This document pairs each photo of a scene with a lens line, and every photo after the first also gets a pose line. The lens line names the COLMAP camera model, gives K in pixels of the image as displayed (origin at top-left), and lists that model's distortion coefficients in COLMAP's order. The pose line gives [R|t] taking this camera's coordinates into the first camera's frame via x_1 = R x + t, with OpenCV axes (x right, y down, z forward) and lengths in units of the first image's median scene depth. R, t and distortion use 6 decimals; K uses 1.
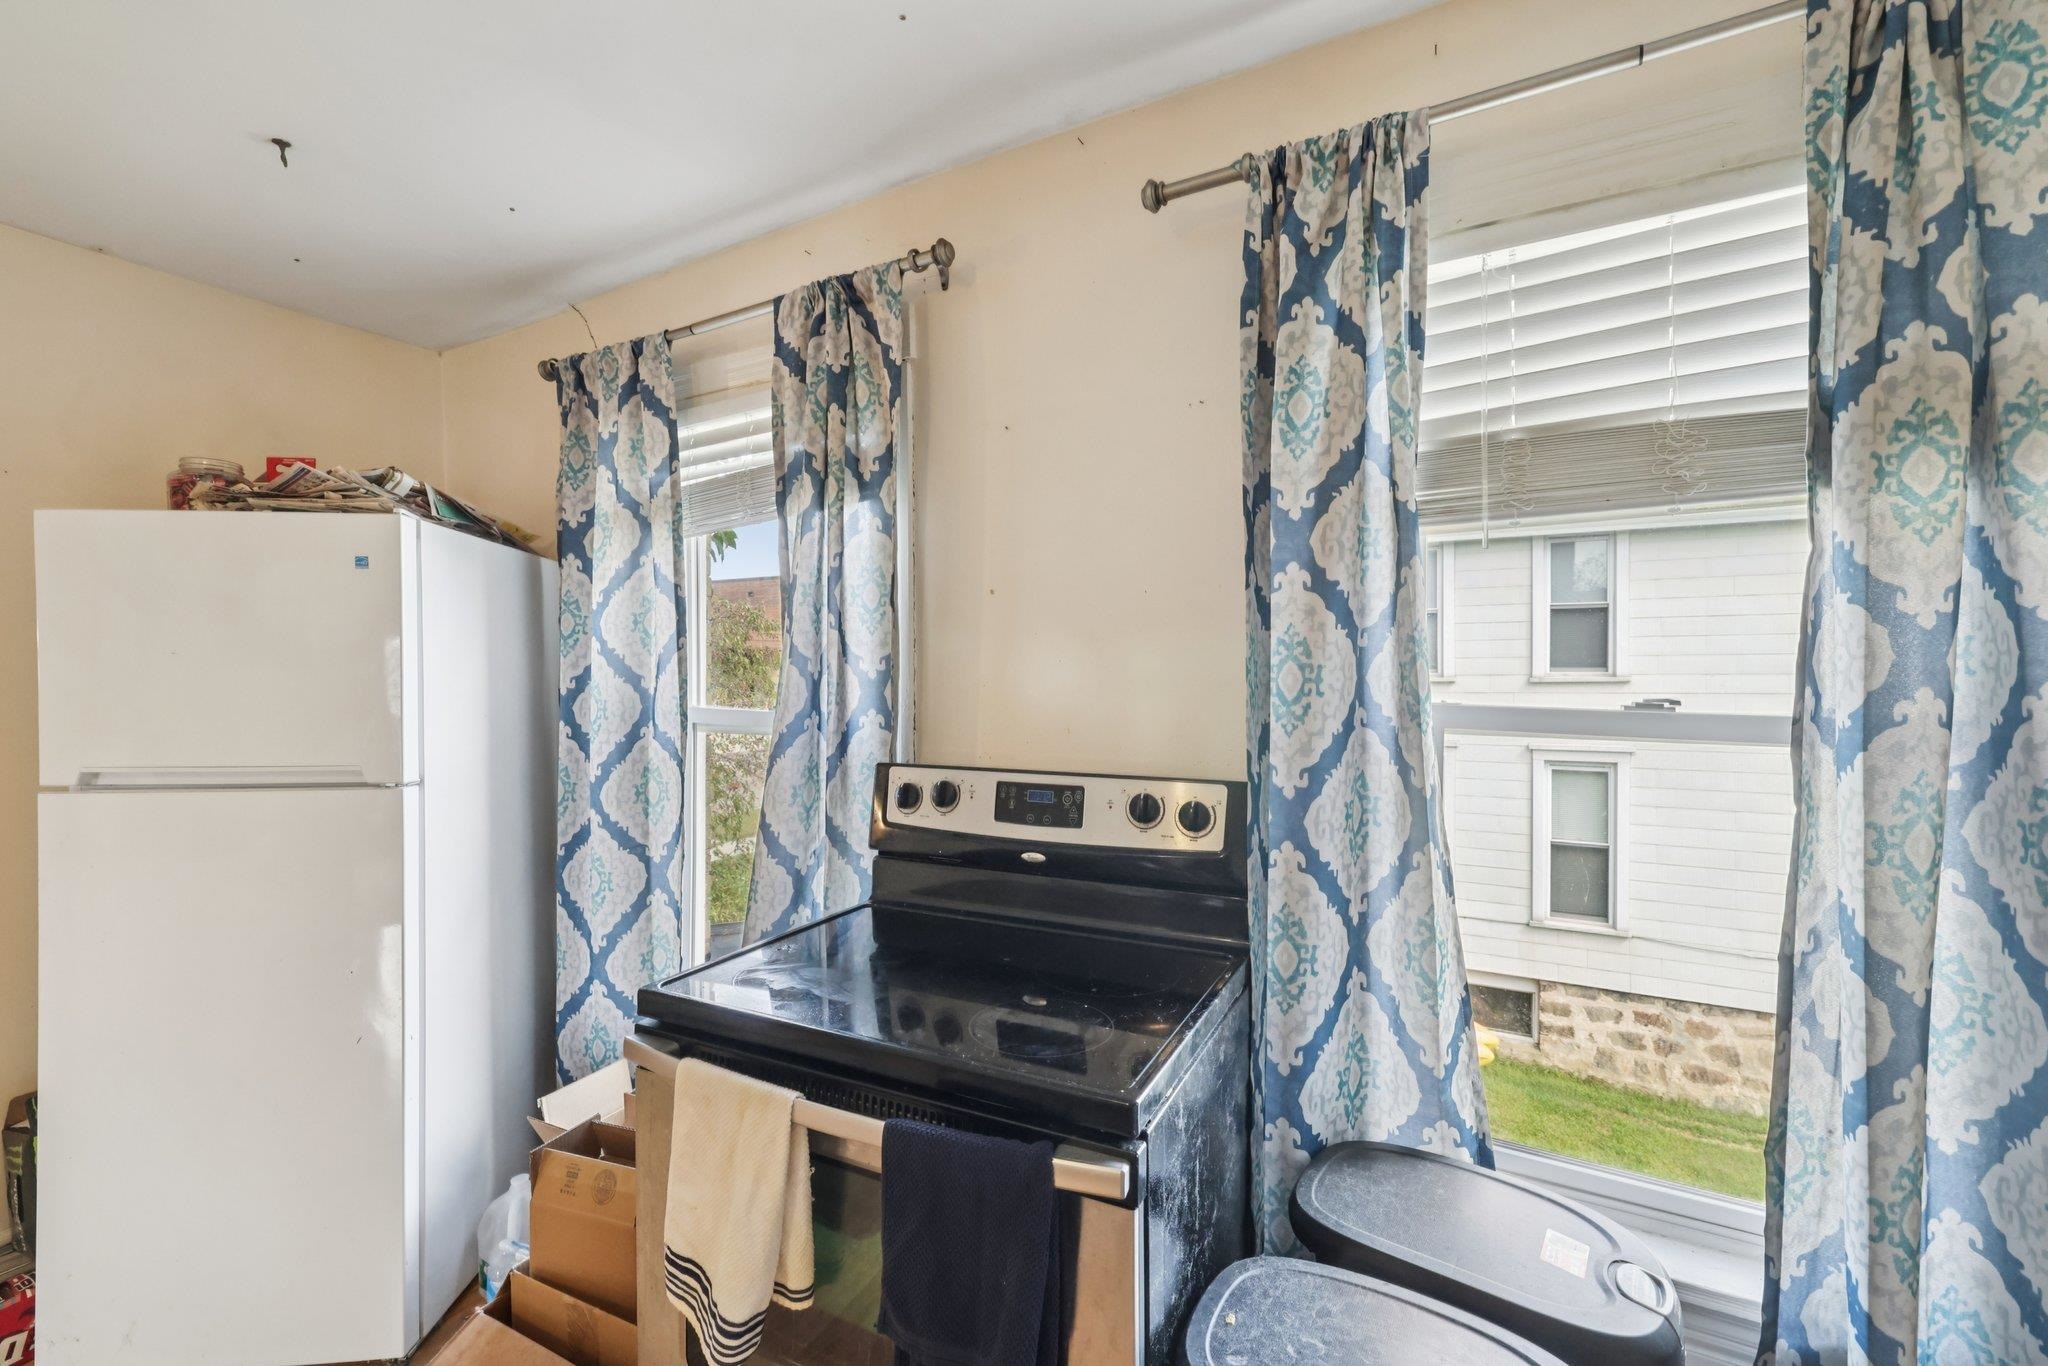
lens RADIAL K [[866.5, 0, 1020.5], [0, 866.5, 688.2], [0, 0, 1]] dist [-0.001229, 0.000378]
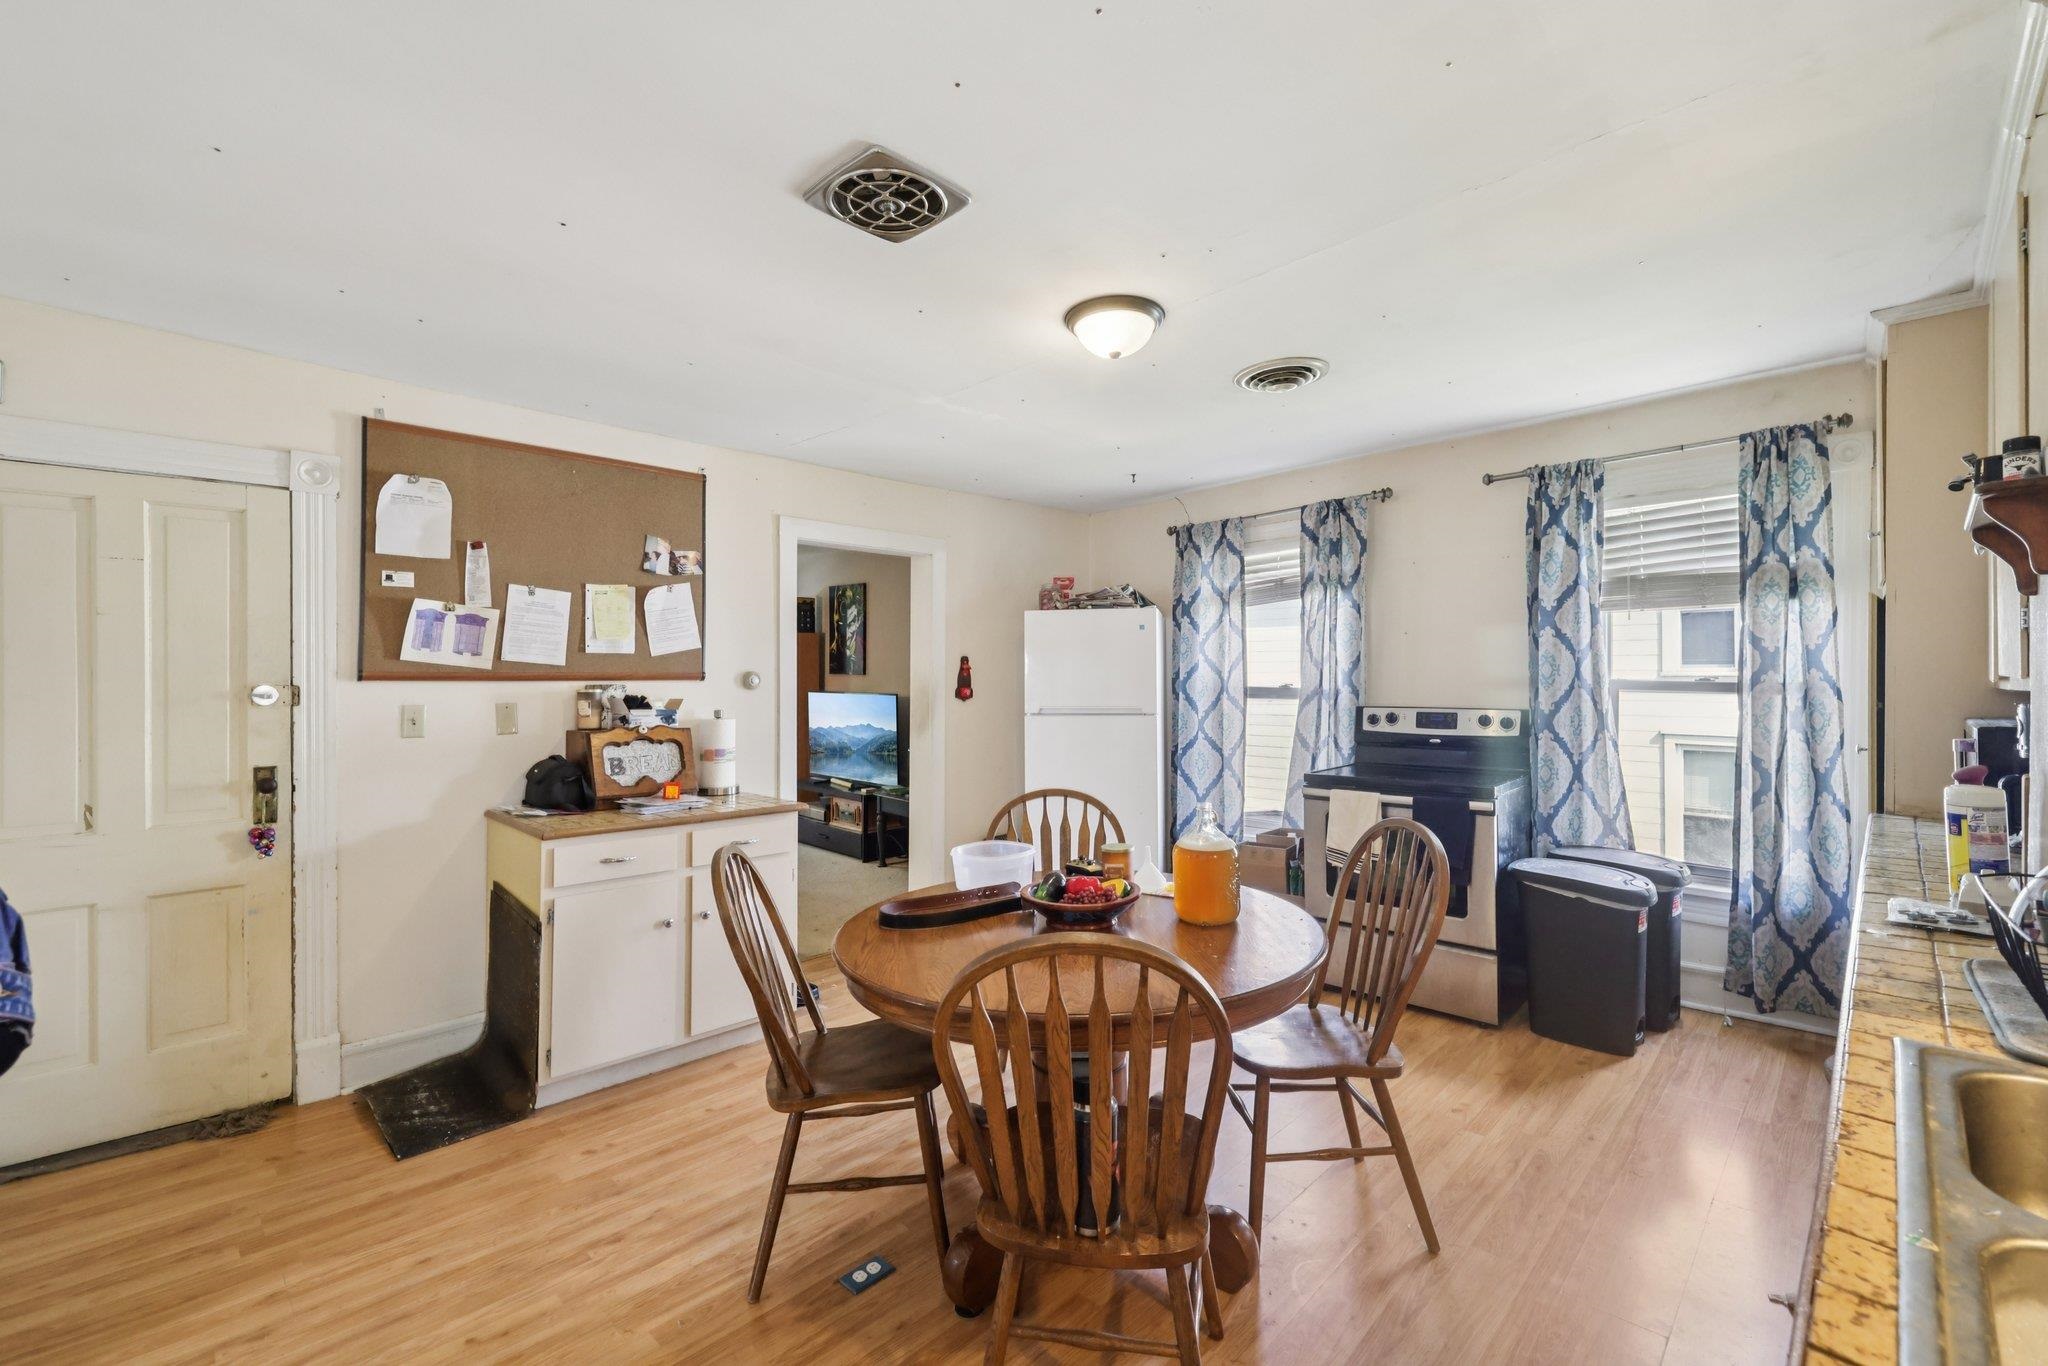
lens RADIAL K [[866.5, 0, 1030.2], [0, 866.5, 681.4], [0, 0, 1]] dist [-0.001229, 0.000378]
pose [[0.962587, -0.003428, -0.270952, -0.486051], [0.002568, 0.999990, -0.003529, 0.030192], [0.270962, 0.002702, 0.962586, -1.947759]]
